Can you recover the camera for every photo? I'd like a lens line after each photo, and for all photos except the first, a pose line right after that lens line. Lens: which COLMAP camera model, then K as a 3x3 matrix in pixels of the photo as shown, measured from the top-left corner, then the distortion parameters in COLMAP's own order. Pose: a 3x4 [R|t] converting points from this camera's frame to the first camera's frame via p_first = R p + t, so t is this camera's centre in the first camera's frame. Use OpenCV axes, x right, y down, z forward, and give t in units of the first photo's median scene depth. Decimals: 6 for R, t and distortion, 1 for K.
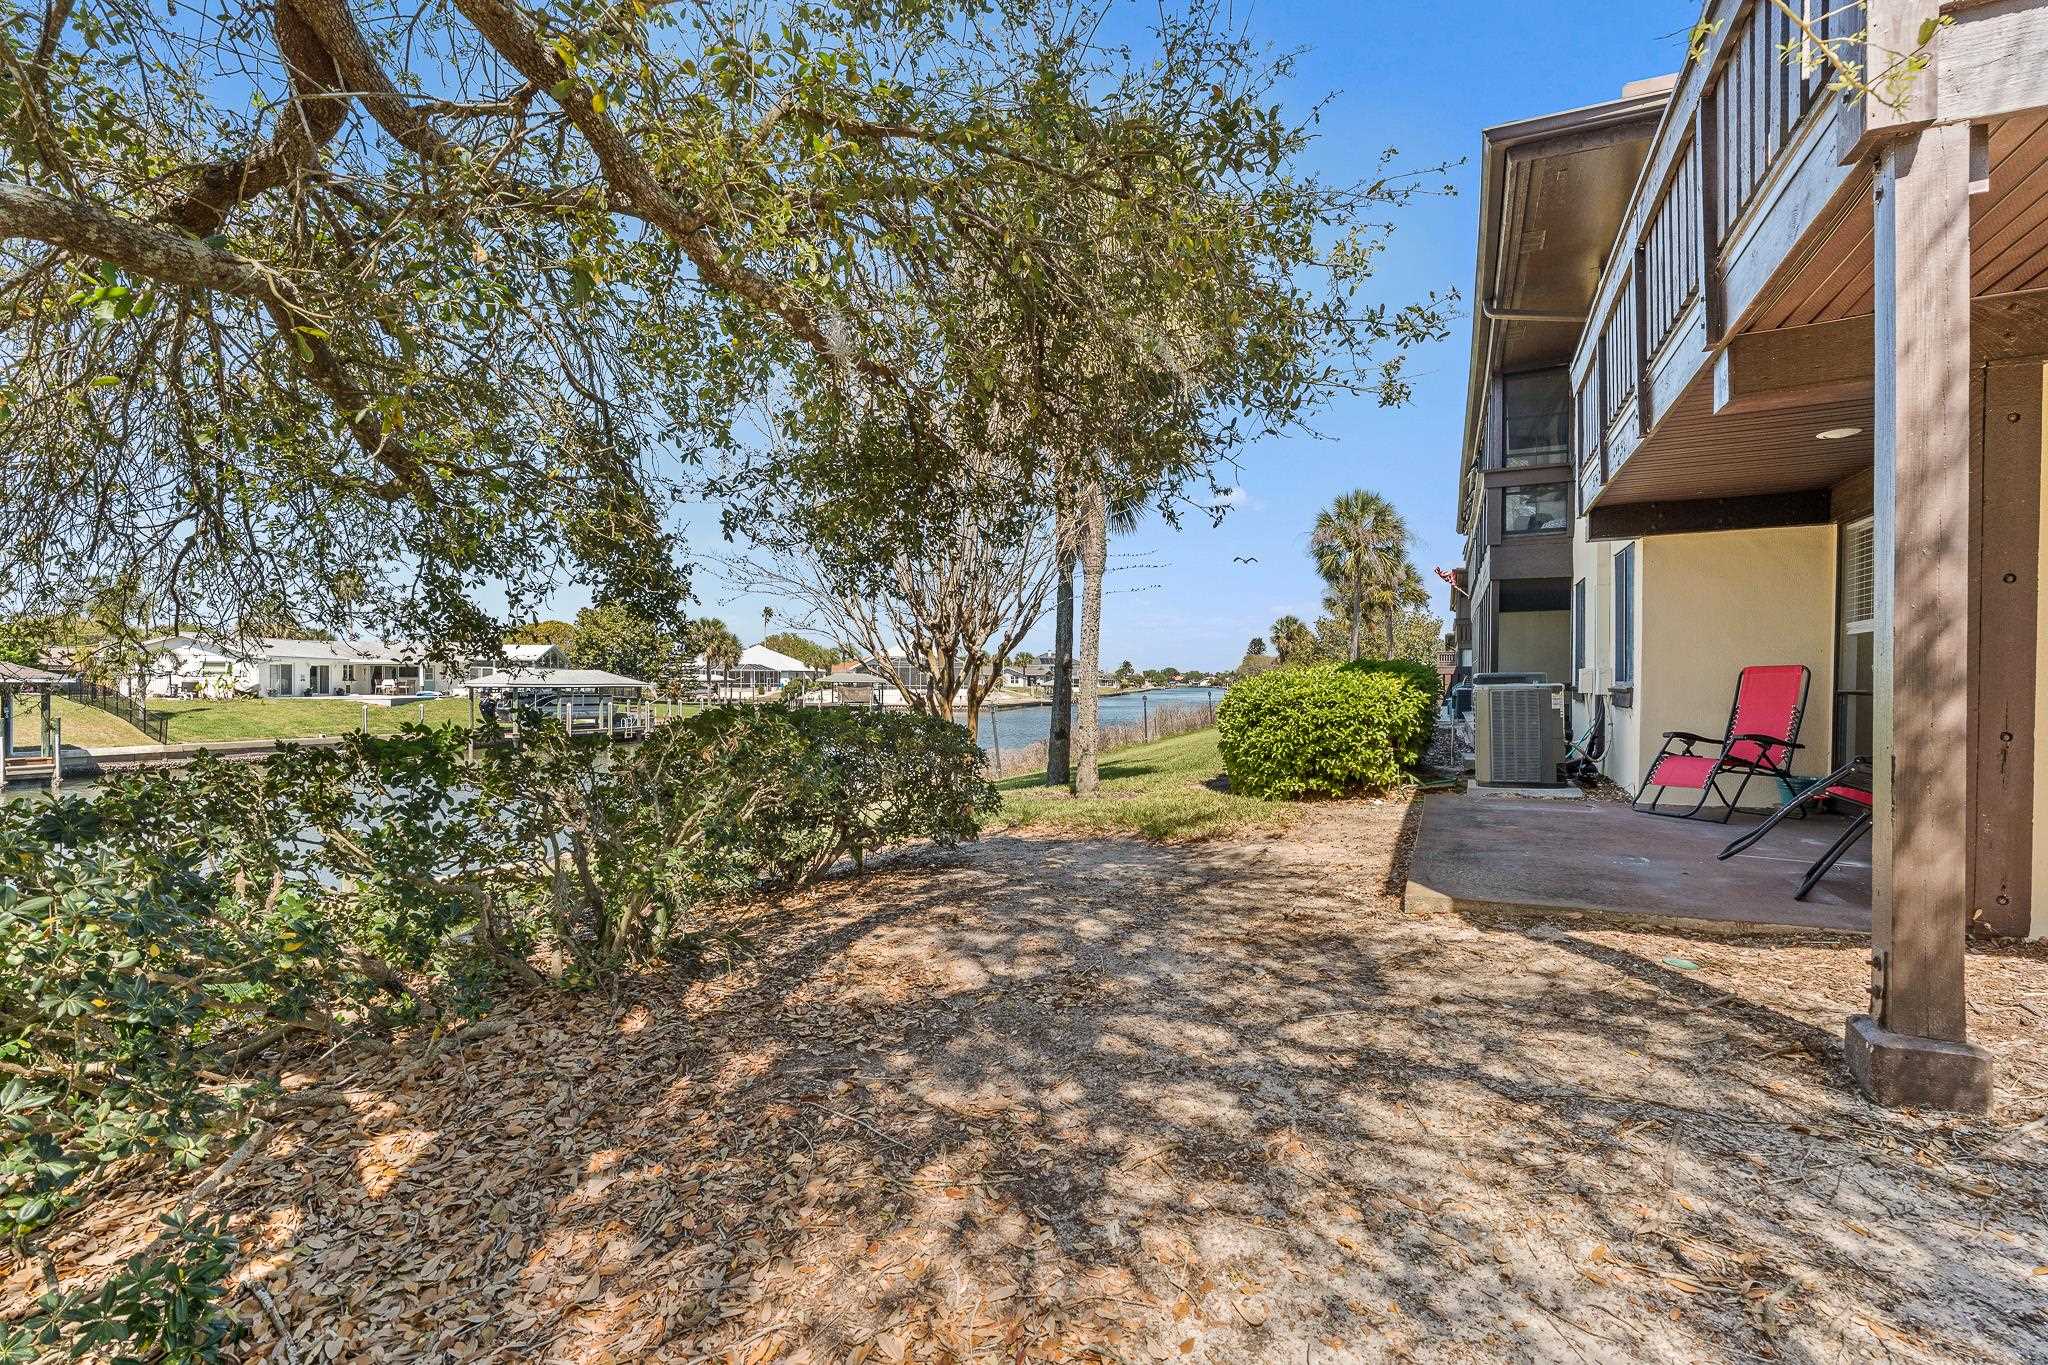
lens RADIAL K [[928.0, 0, 1030.3], [0, 928.0, 679.6], [0, 0, 1]] dist [-0.004095, -0.000233]
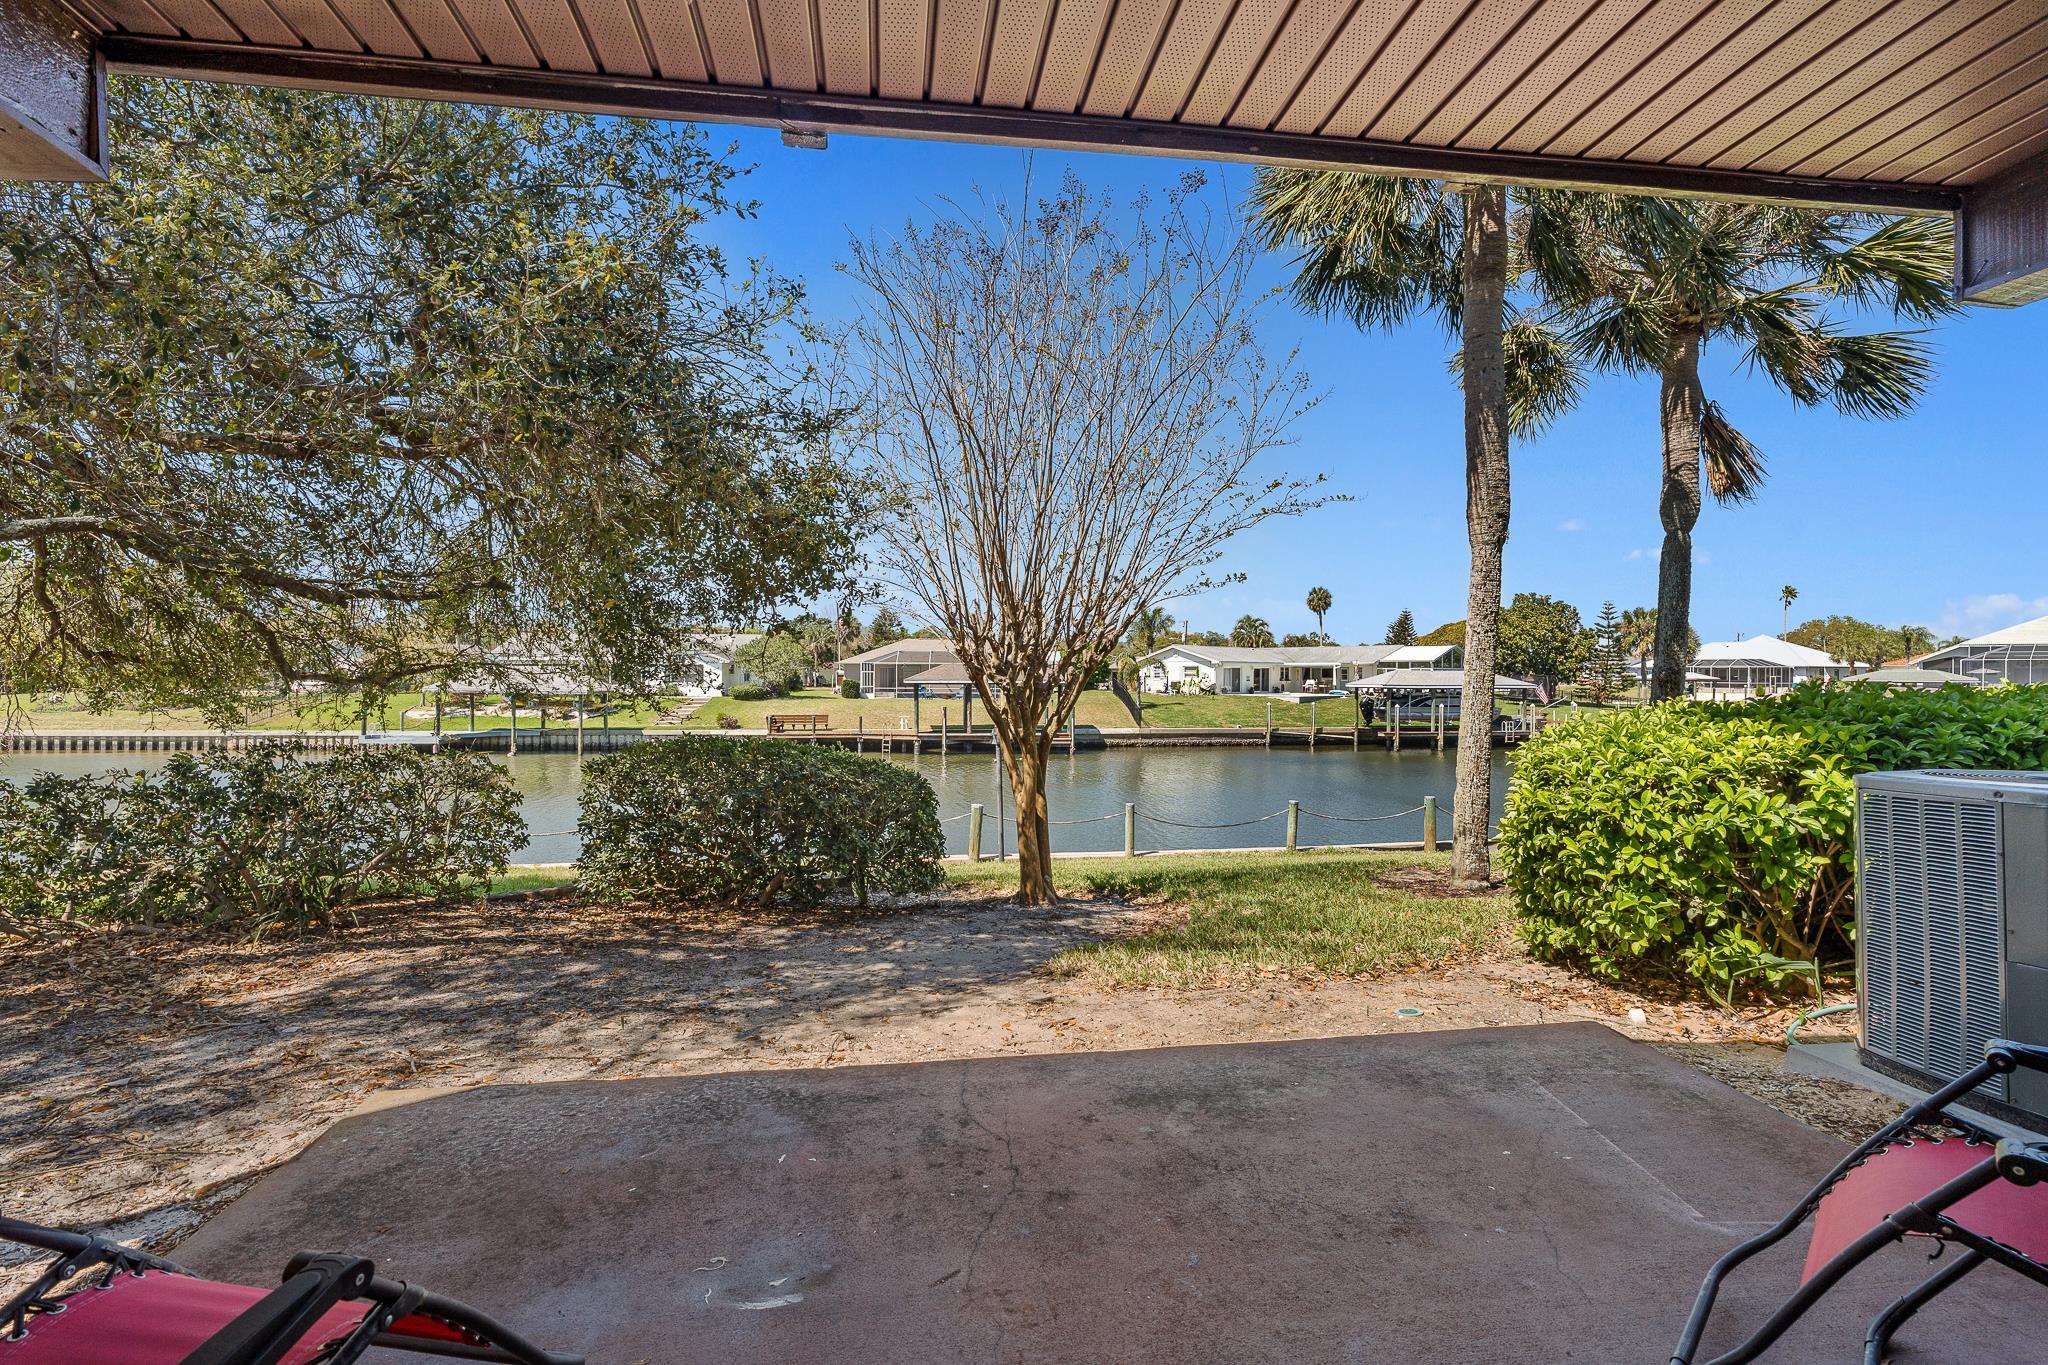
lens RADIAL K [[928.0, 0, 1020.2], [0, 928.0, 670.2], [0, 0, 1]] dist [-0.004095, -0.000233]
pose [[0.533942, -0.008070, -0.845482, 0.098758], [0.001803, 0.999963, -0.008406, -0.003168], [0.845519, 0.002964, 0.533937, 0.089390]]
